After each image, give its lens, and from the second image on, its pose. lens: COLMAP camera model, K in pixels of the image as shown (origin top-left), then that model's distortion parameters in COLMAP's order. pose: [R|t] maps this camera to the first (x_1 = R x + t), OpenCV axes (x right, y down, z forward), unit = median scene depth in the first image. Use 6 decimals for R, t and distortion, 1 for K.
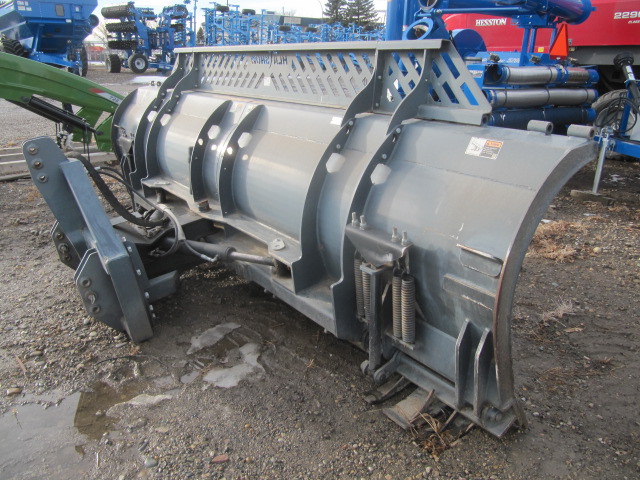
lens RADIAL K [[526.1, 0, 320.0], [0, 526.1, 240.0], [0, 0, 1]] dist [-0.047806, 0.009303]
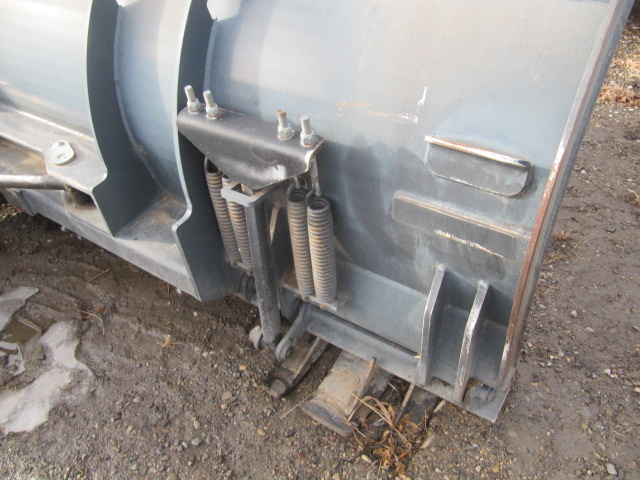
lens RADIAL K [[526.1, 0, 320.0], [0, 526.1, 240.0], [0, 0, 1]] dist [-0.047806, 0.009303]
pose [[0.942803, -0.215942, 0.253953, 0.025620], [0.130069, 0.939736, 0.316194, -0.055079], [-0.306928, -0.265077, 0.914073, 0.475435]]
